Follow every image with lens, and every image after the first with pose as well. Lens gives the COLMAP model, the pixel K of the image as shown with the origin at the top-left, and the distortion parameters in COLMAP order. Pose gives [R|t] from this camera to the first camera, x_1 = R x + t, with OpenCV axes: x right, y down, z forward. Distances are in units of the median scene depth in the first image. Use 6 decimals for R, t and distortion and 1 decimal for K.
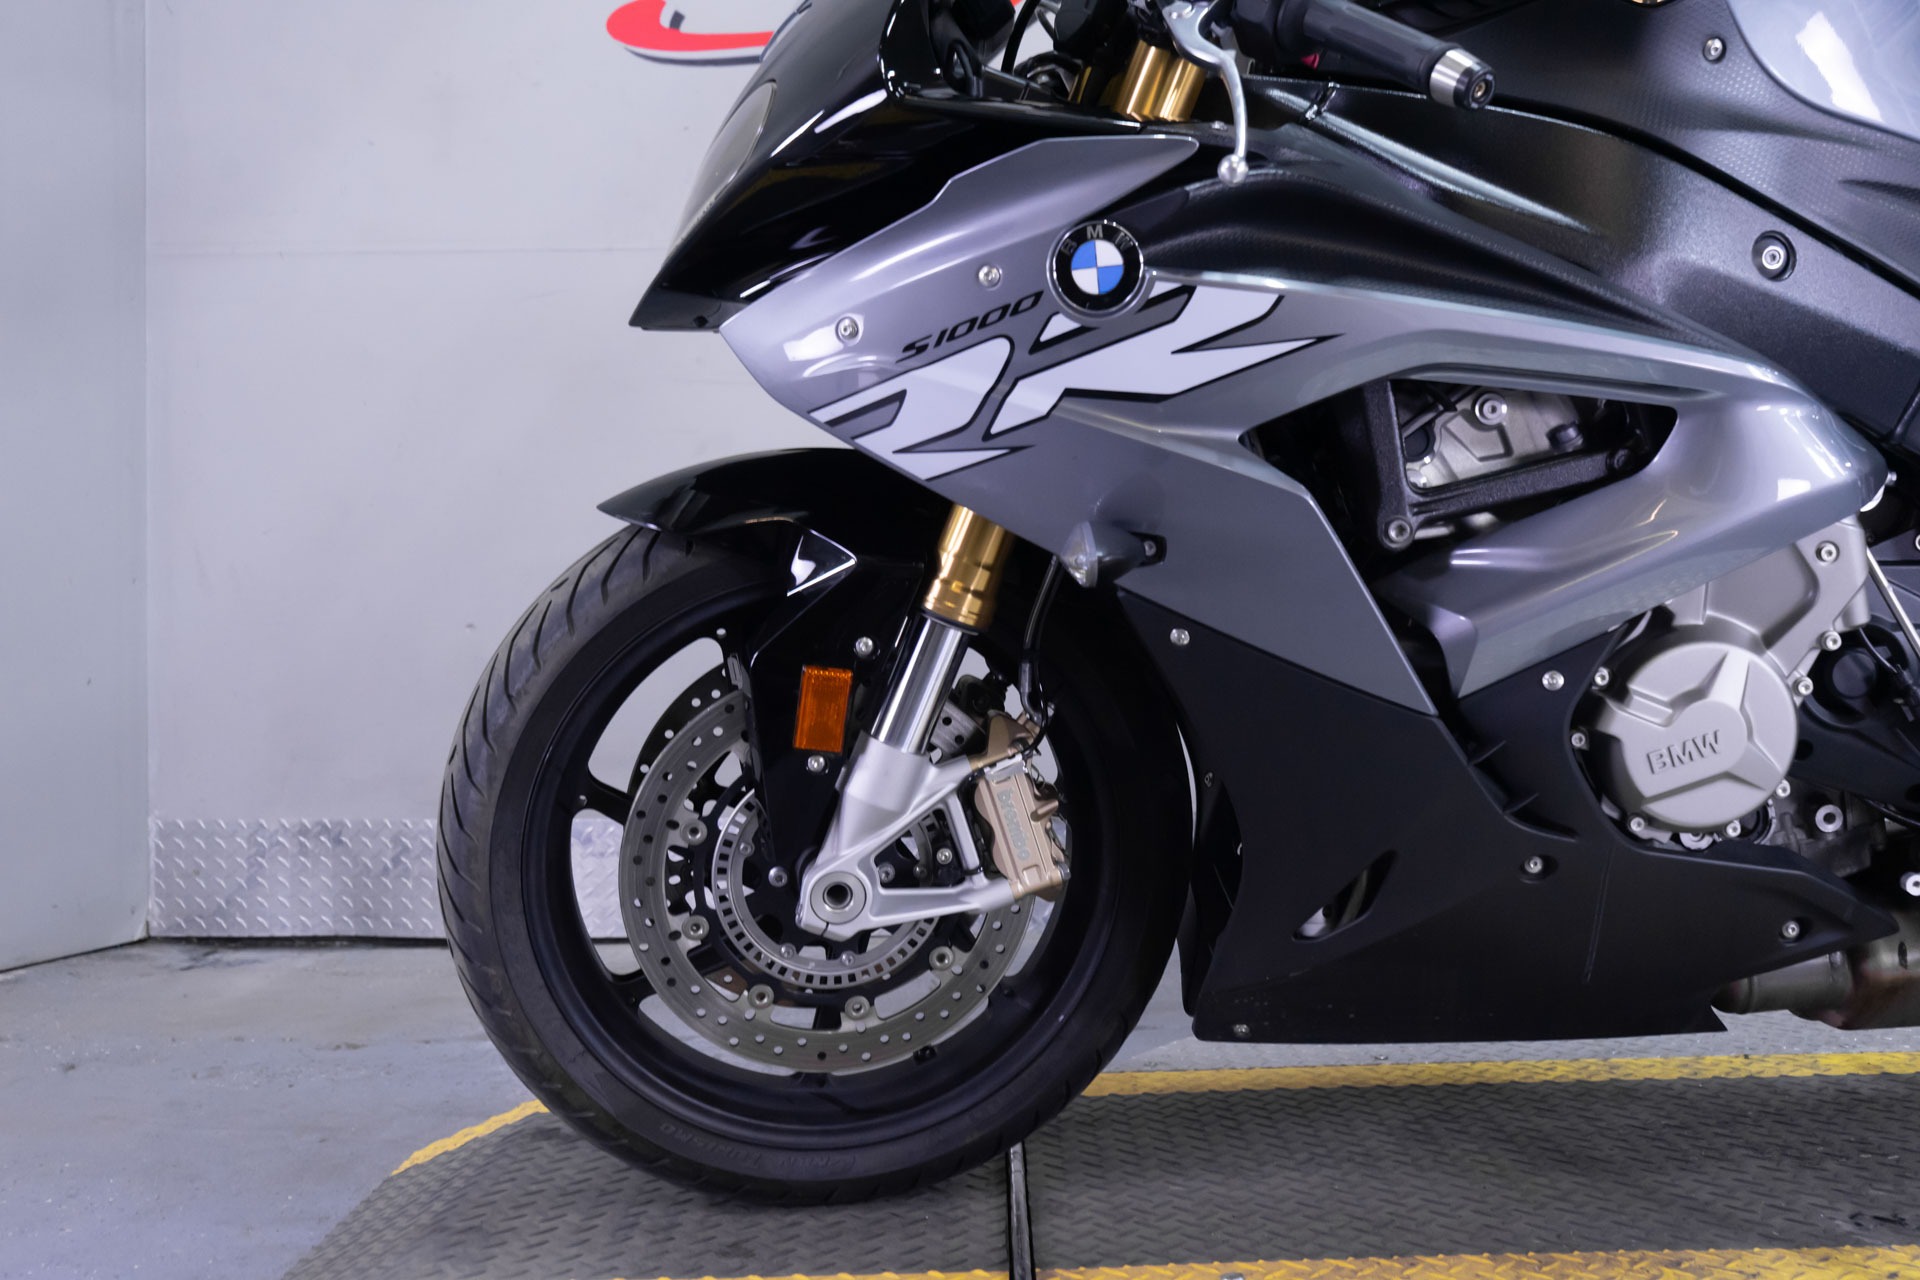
lens RADIAL K [[1795.6, 0, 1024.9], [0, 1795.6, 599.8], [0, 0, 1]] dist [0.003020, 0.000000]
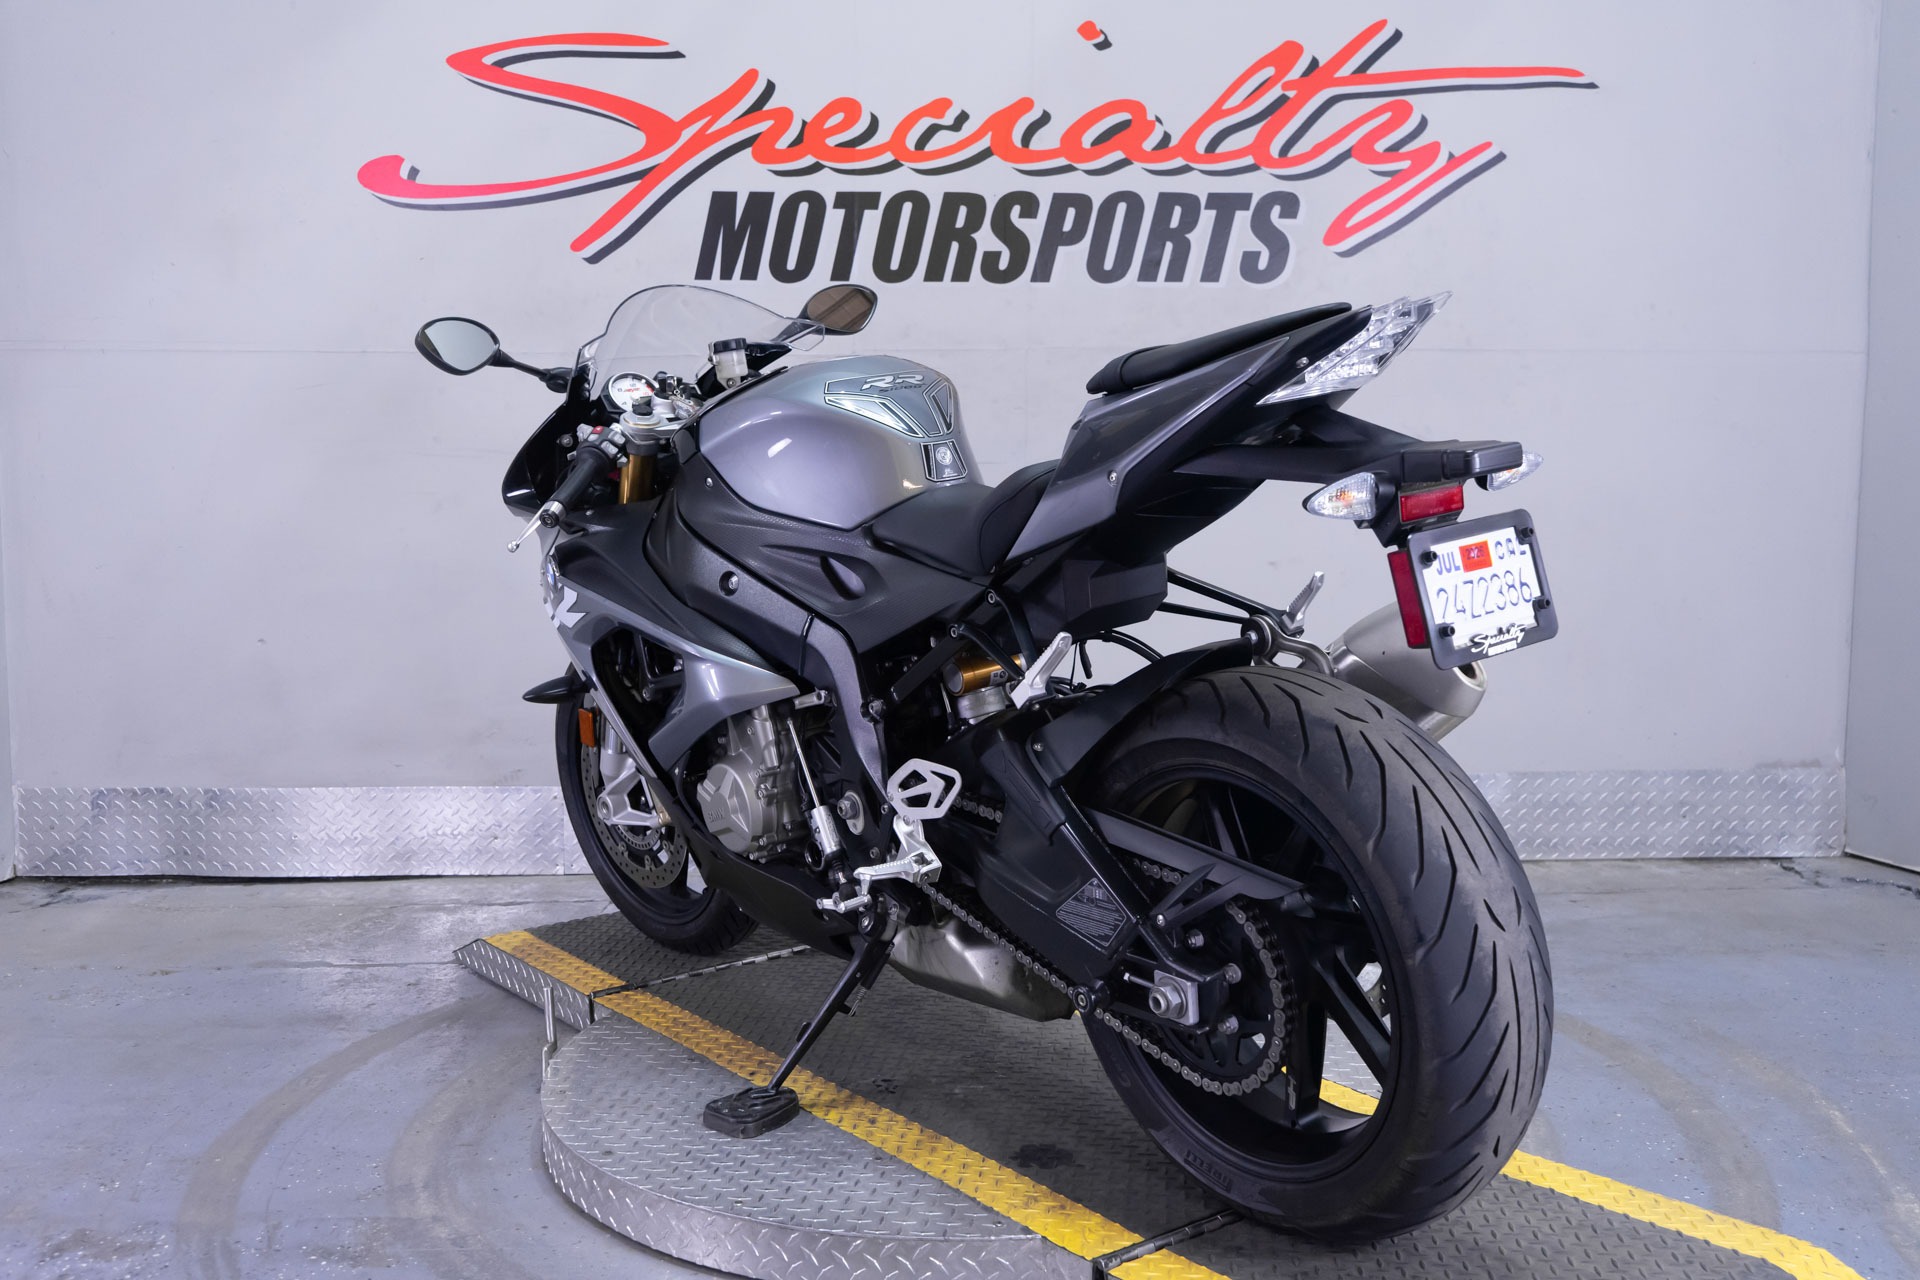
lens RADIAL K [[1795.6, 0, 956.8], [0, 1795.6, 628.1], [0, 0, 1]] dist [0.003020, 0.000000]
pose [[0.999512, 0.008748, 0.029980, 0.150579], [-0.011207, 0.996498, 0.082866, -0.106228], [-0.029150, -0.083162, 0.996110, -0.296281]]
